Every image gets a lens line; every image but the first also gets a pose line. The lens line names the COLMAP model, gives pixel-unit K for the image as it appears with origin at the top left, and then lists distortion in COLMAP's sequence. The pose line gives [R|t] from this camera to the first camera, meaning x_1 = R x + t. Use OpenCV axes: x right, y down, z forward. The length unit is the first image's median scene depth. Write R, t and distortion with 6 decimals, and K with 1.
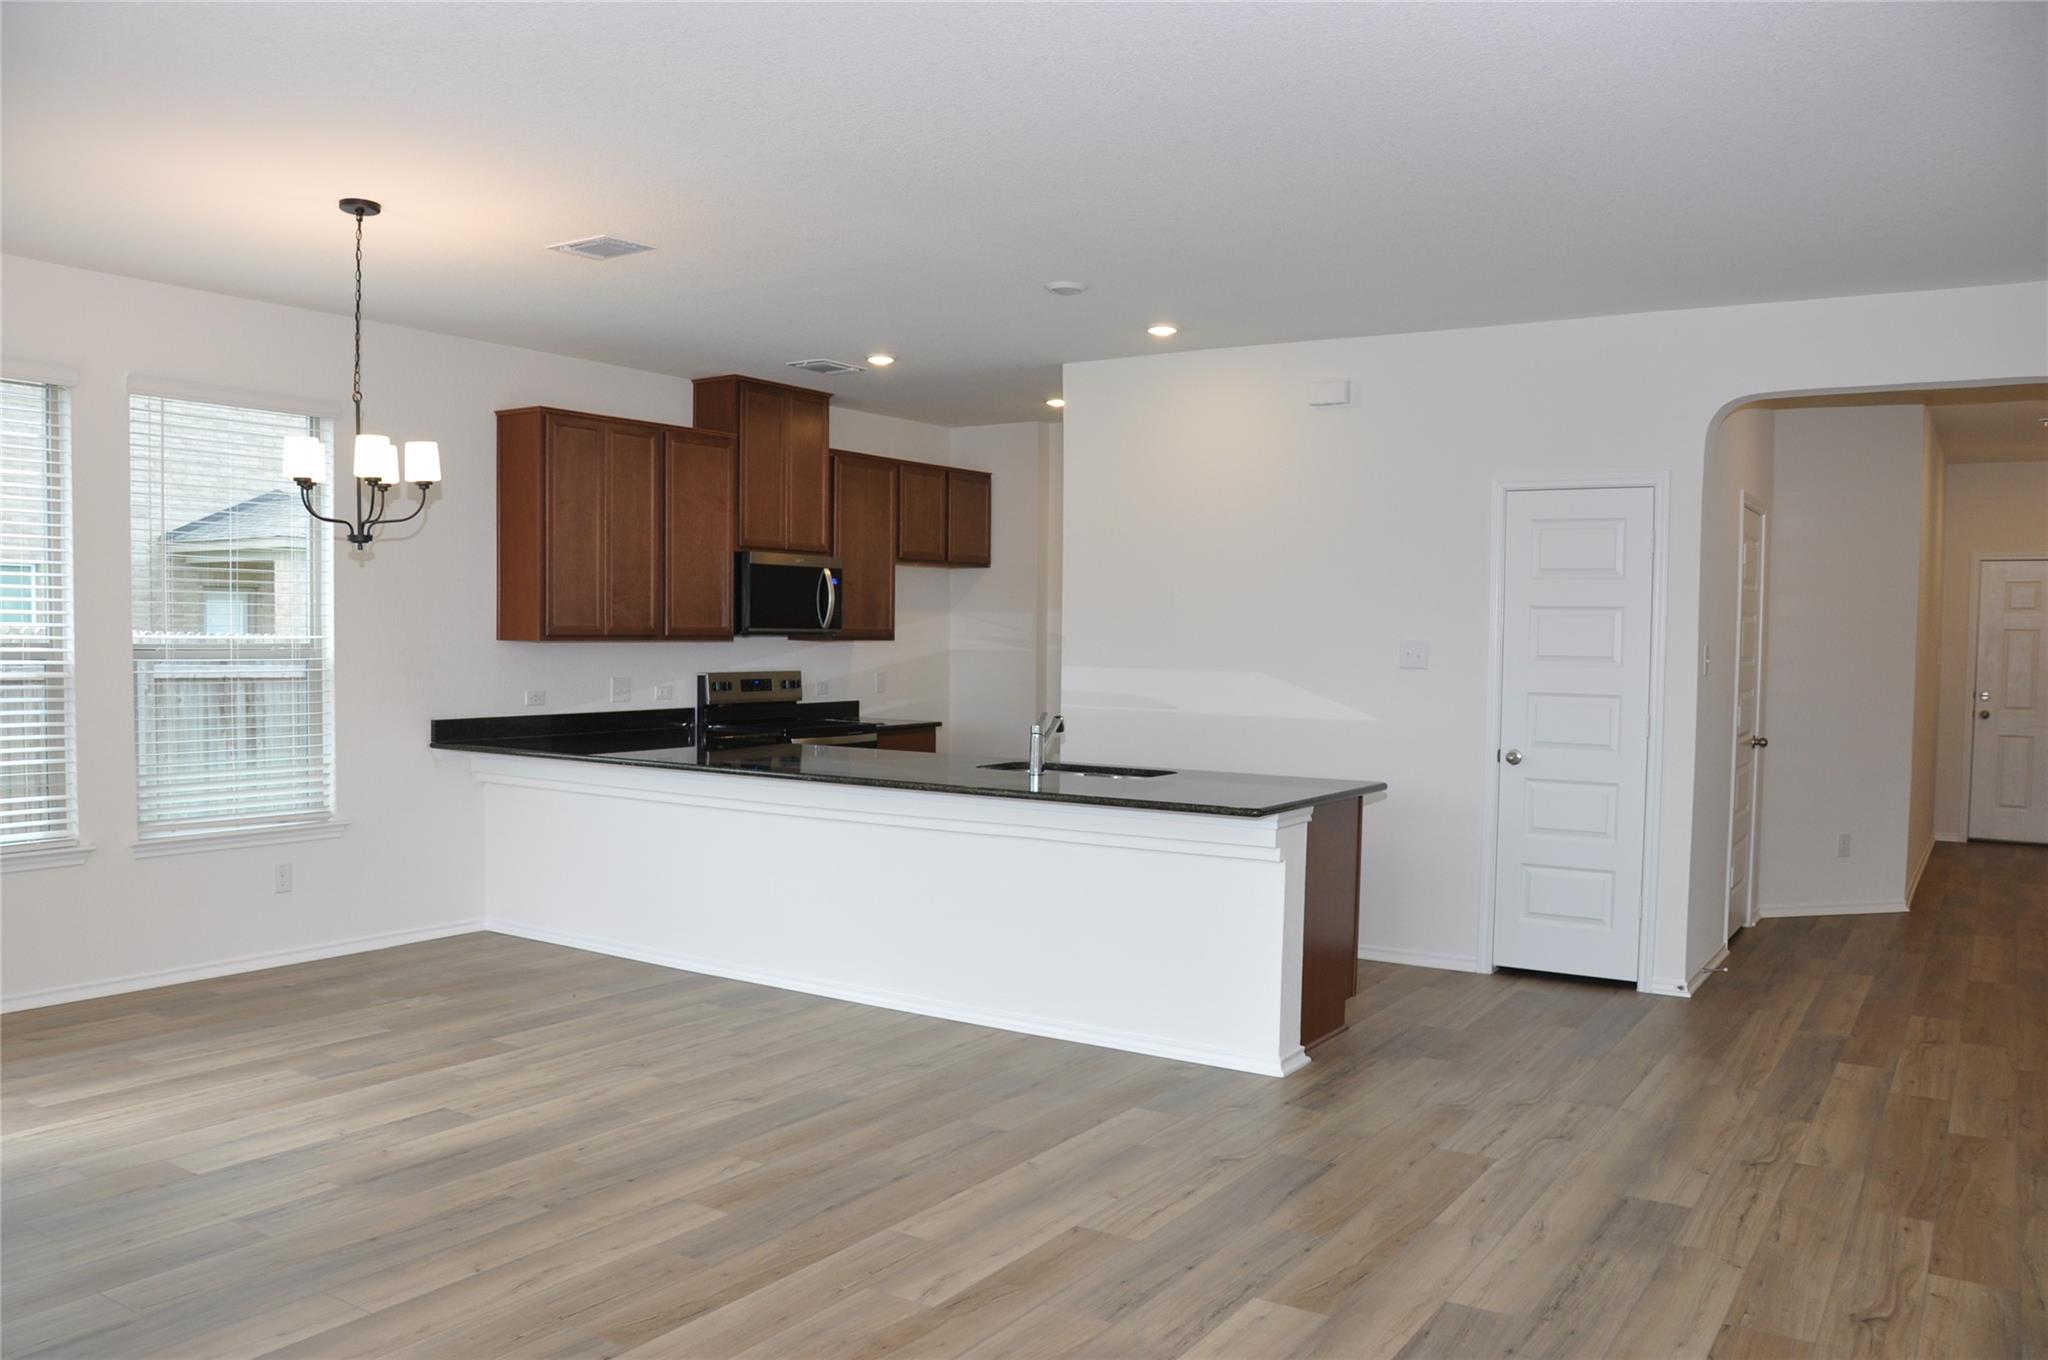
lens RADIAL K [[1604.1, 0, 993.3], [0, 1604.1, 725.2], [0, 0, 1]] dist [-0.151918, 0.114759]
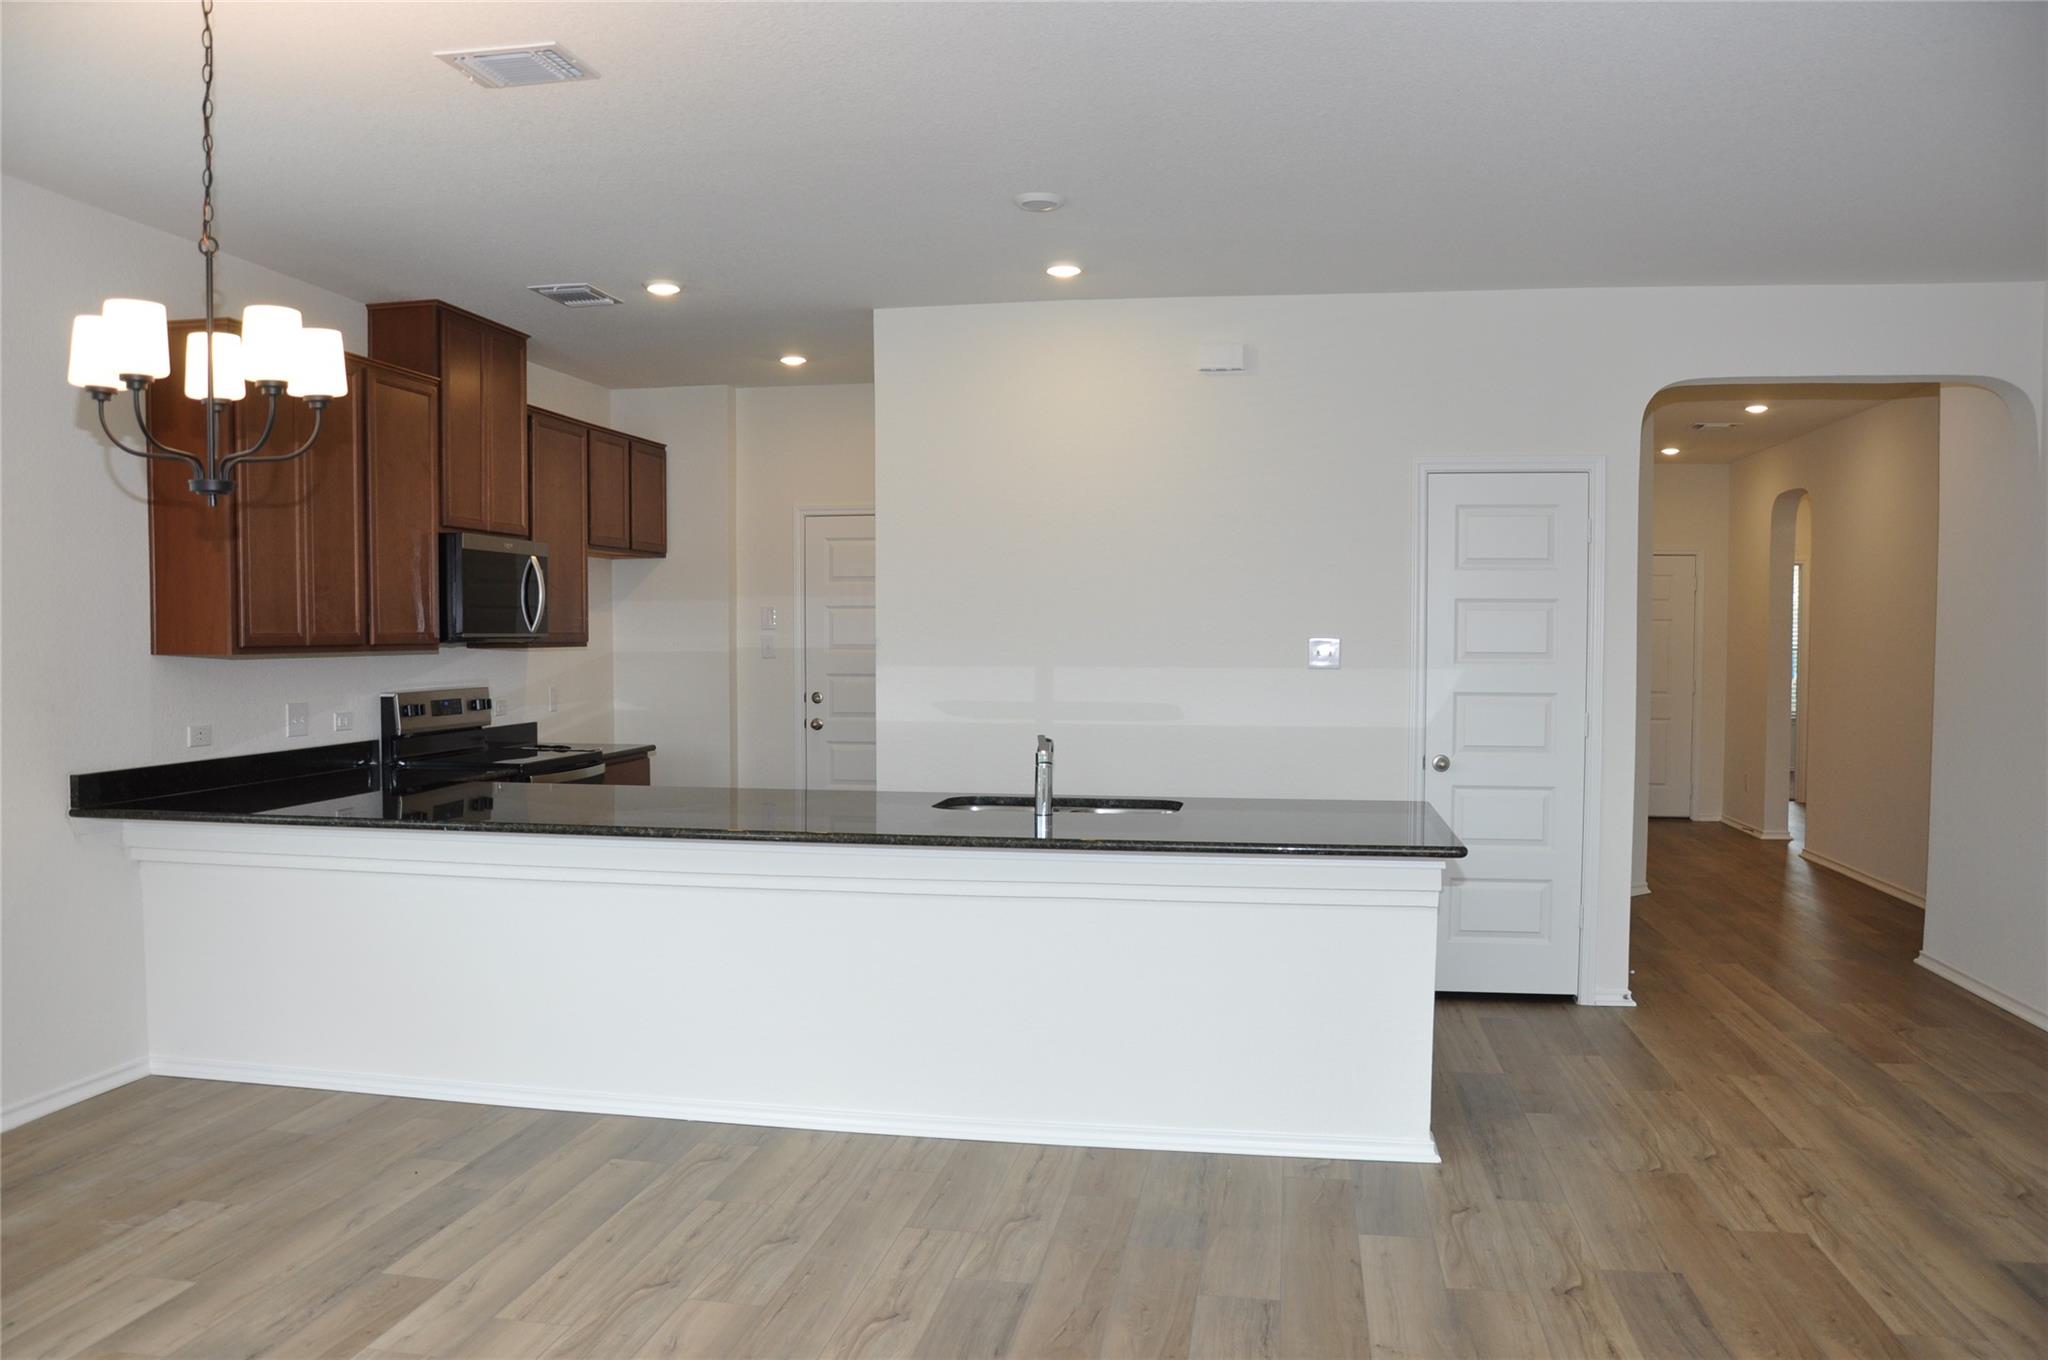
lens RADIAL K [[1604.1, 0, 993.3], [0, 1604.1, 725.2], [0, 0, 1]] dist [-0.151918, 0.114759]
pose [[0.915585, -0.033790, 0.400702, -0.301738], [0.033487, 0.999409, 0.007761, -0.019391], [-0.400728, 0.006313, 0.916176, 0.281479]]
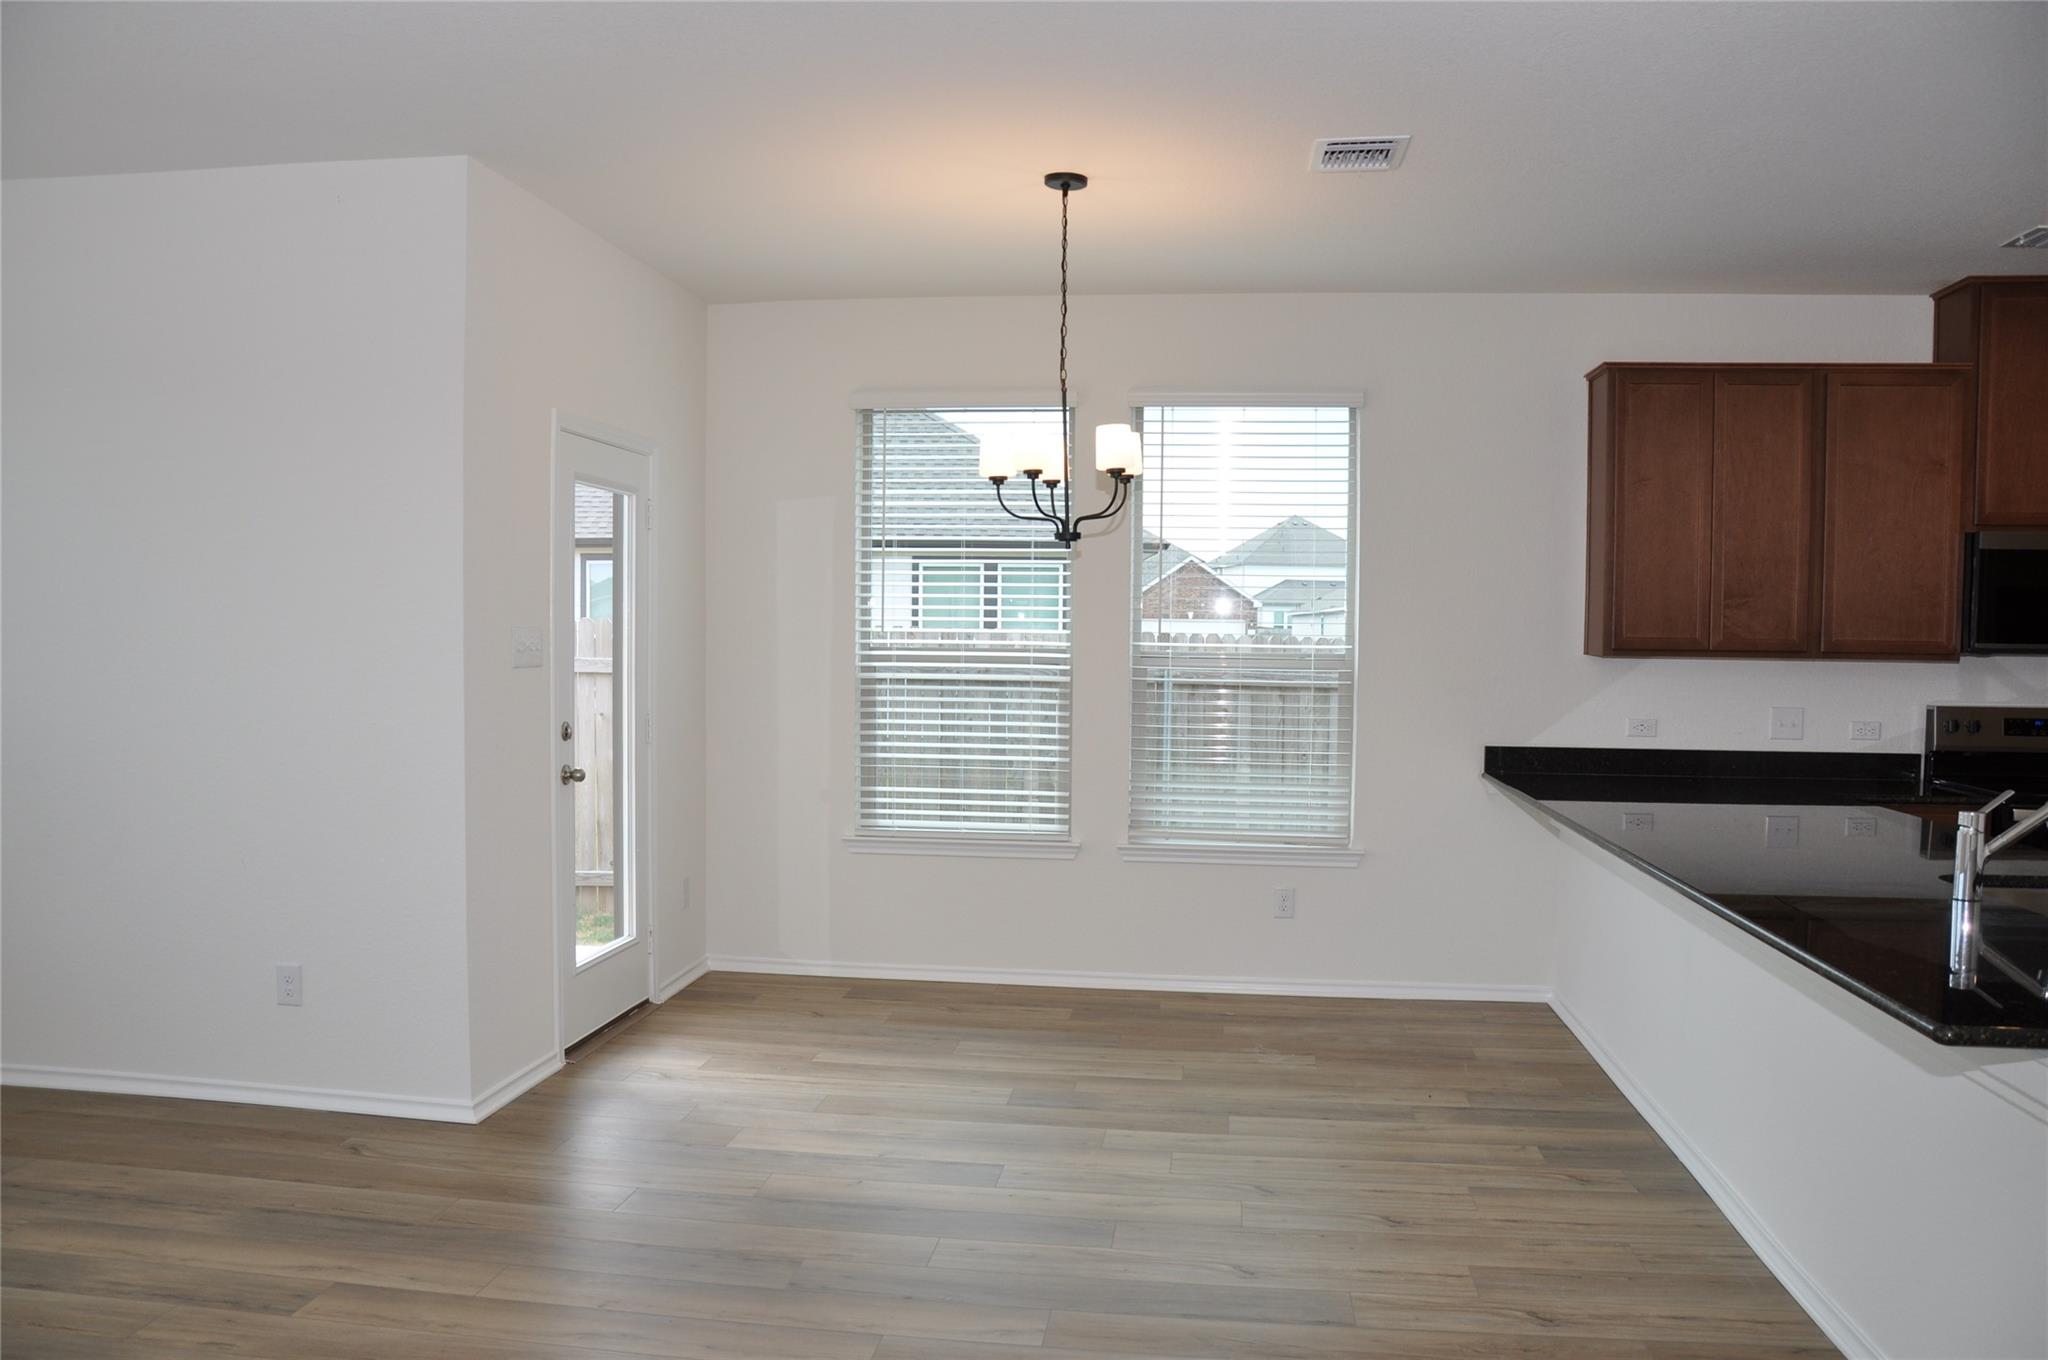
lens RADIAL K [[1604.1, 0, 993.3], [0, 1604.1, 725.2], [0, 0, 1]] dist [-0.151918, 0.114759]
pose [[0.434200, 0.044843, -0.899700, 0.349141], [-0.056813, 0.998135, 0.022331, -0.021477], [0.899023, 0.041419, 0.435938, 0.448715]]
